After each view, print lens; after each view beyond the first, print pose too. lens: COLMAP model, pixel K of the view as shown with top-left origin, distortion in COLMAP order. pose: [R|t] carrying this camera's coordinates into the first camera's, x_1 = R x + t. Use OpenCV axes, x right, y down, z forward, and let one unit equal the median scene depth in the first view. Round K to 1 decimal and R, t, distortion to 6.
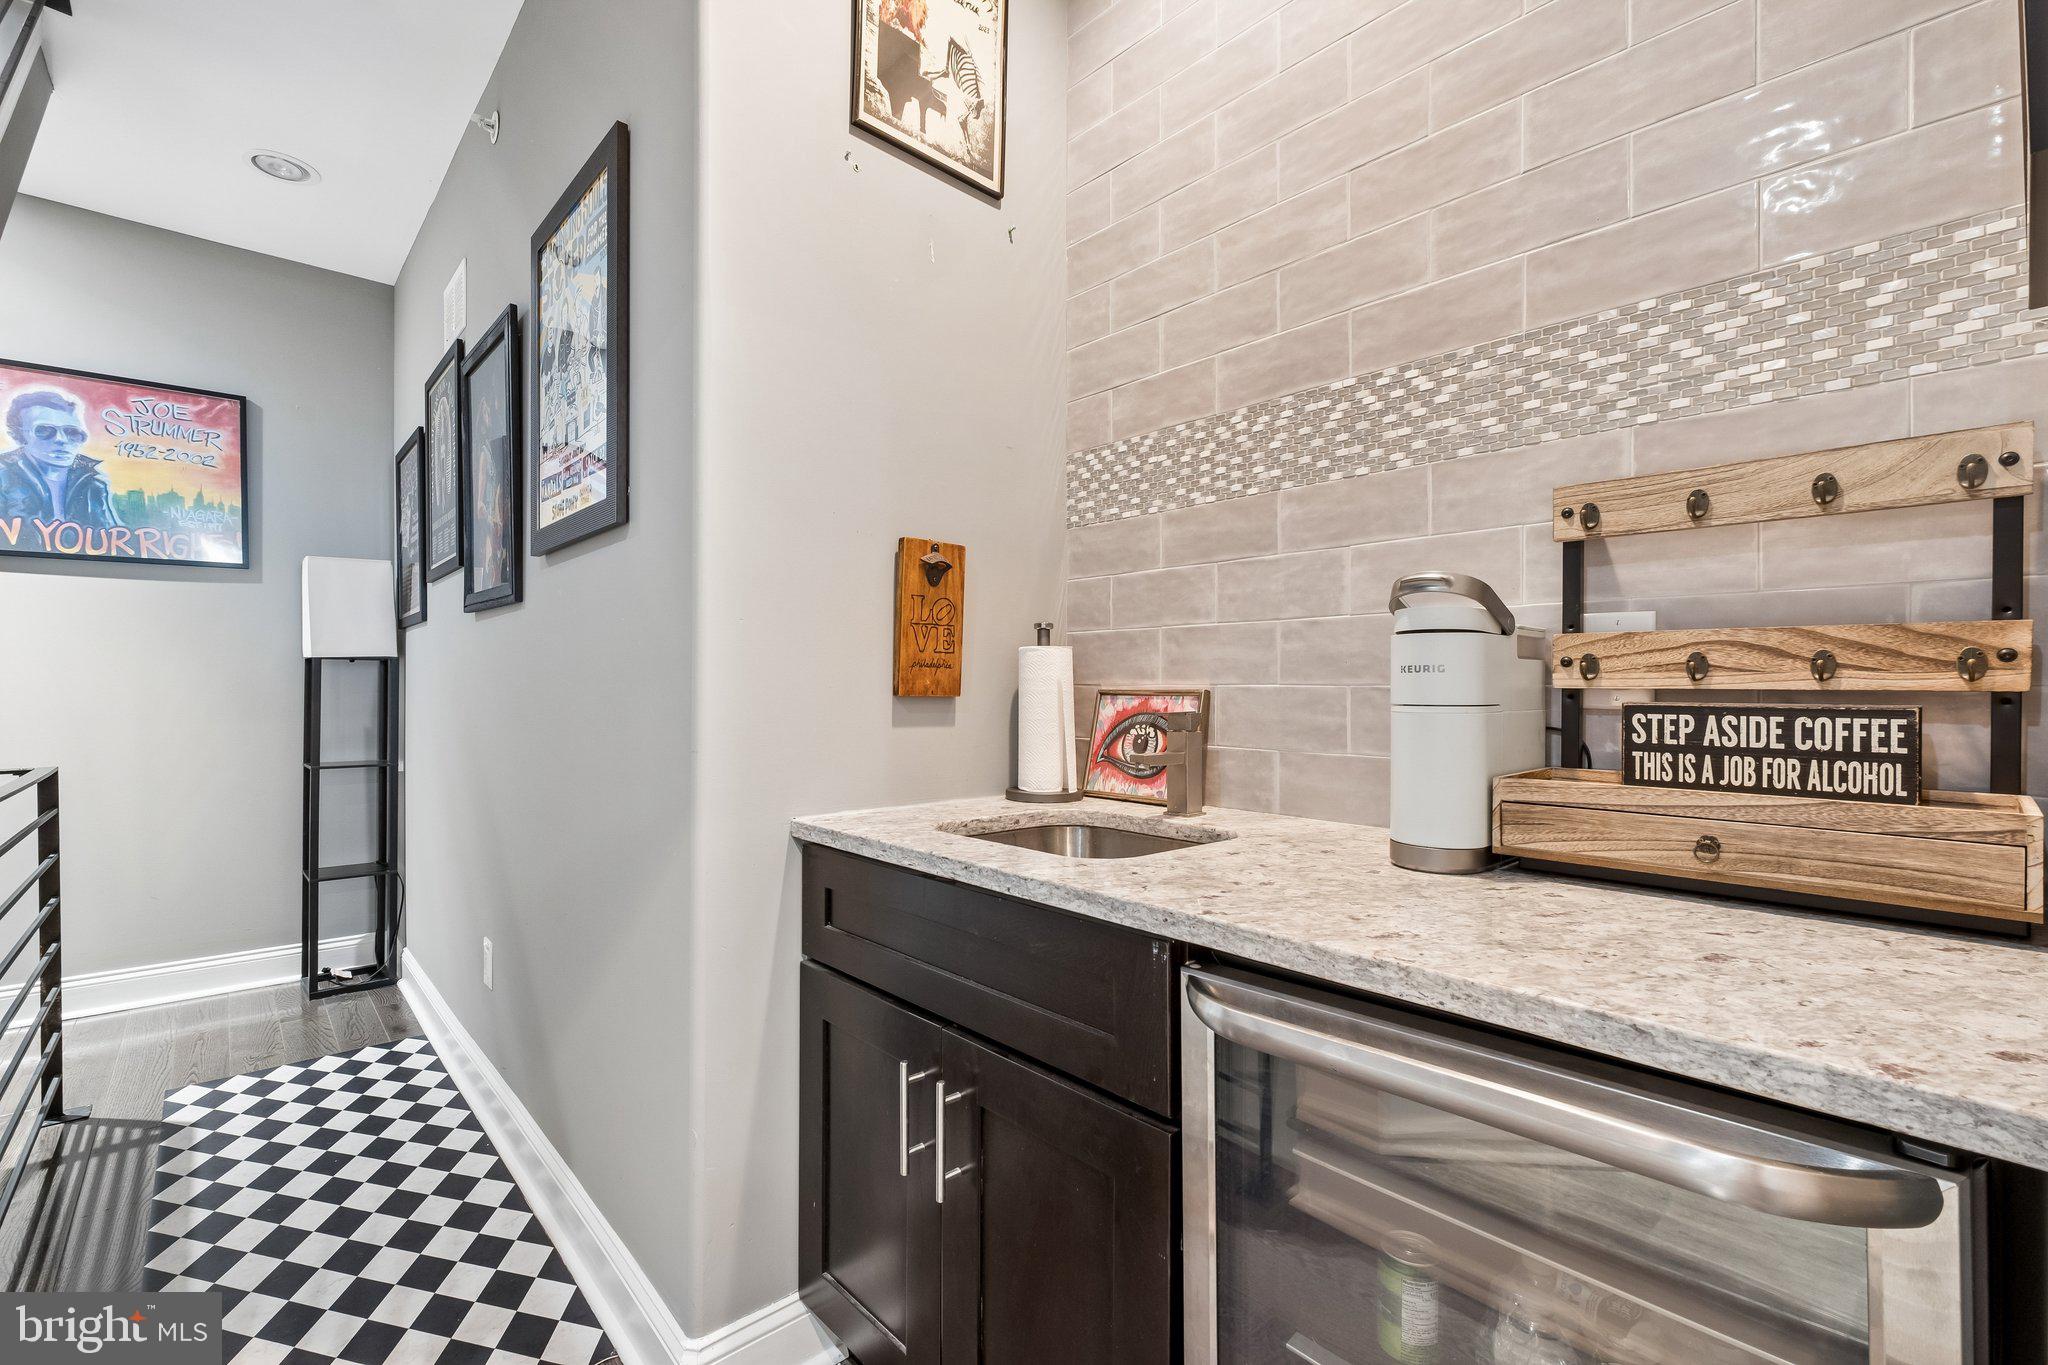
lens RADIAL K [[898.3, 0, 1022.5], [0, 898.3, 682.5], [0, 0, 1]] dist [0.000776, -0.000156]
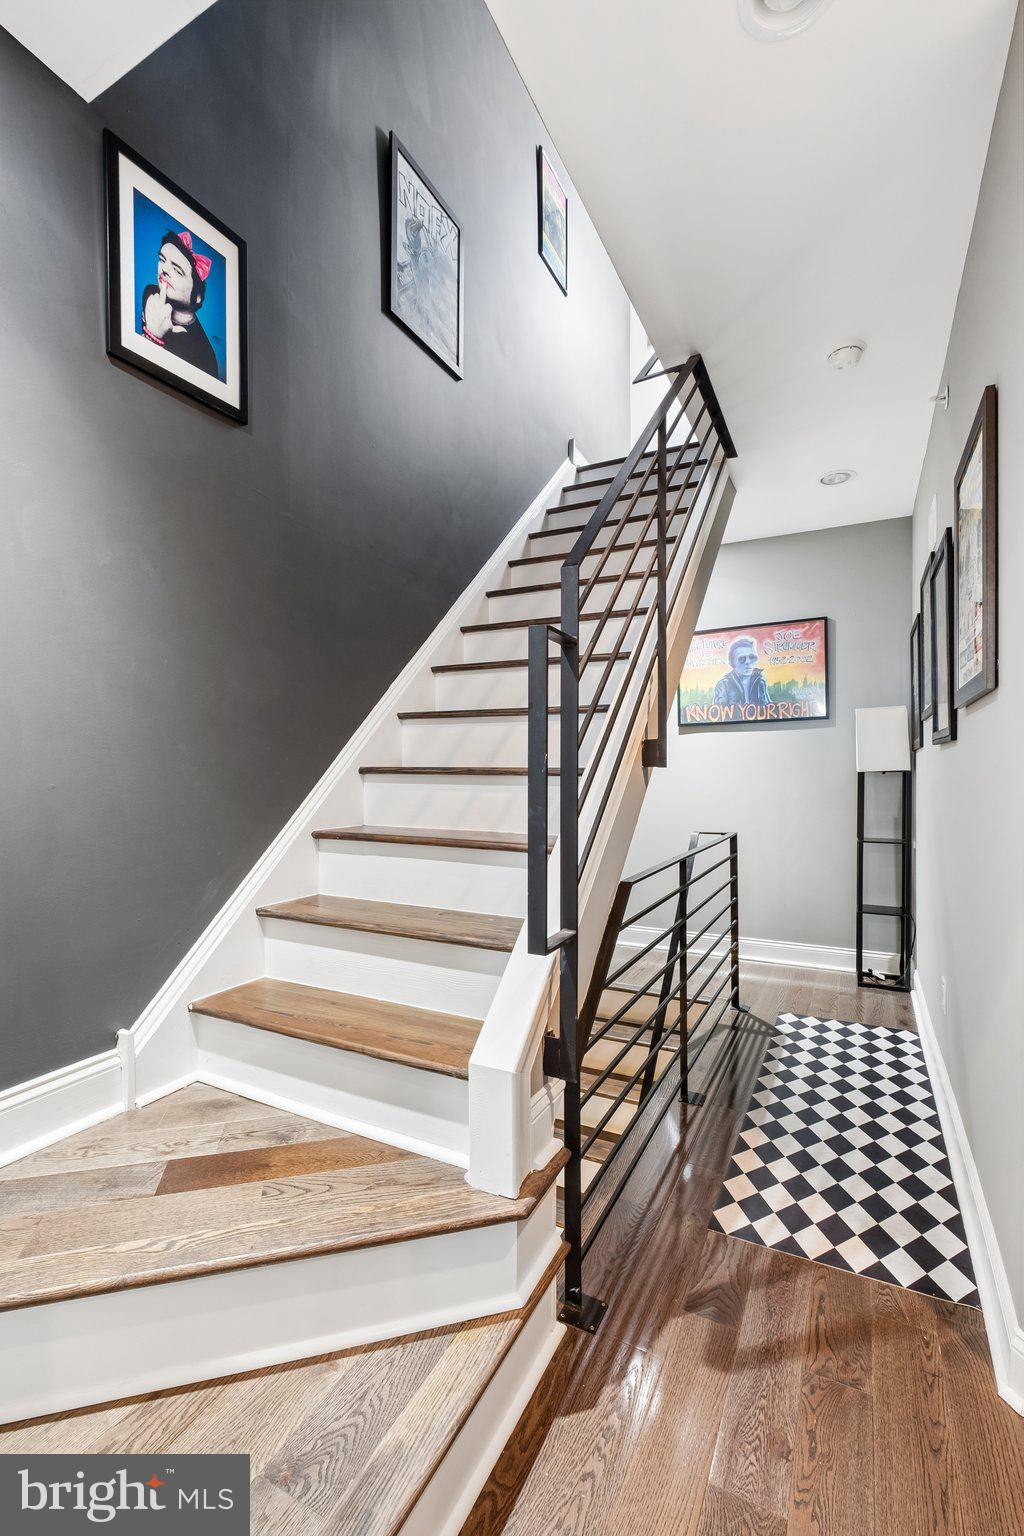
lens RADIAL K [[673.7, 0, 507.9], [0, 673.7, 773.6], [0, 0, 1]] dist [0.000776, -0.000156]
pose [[0.355405, -0.004153, -0.934703, 0.113199], [0.005681, 0.999981, -0.002283, -0.027325], [0.934695, -0.004498, 0.355422, -0.009386]]
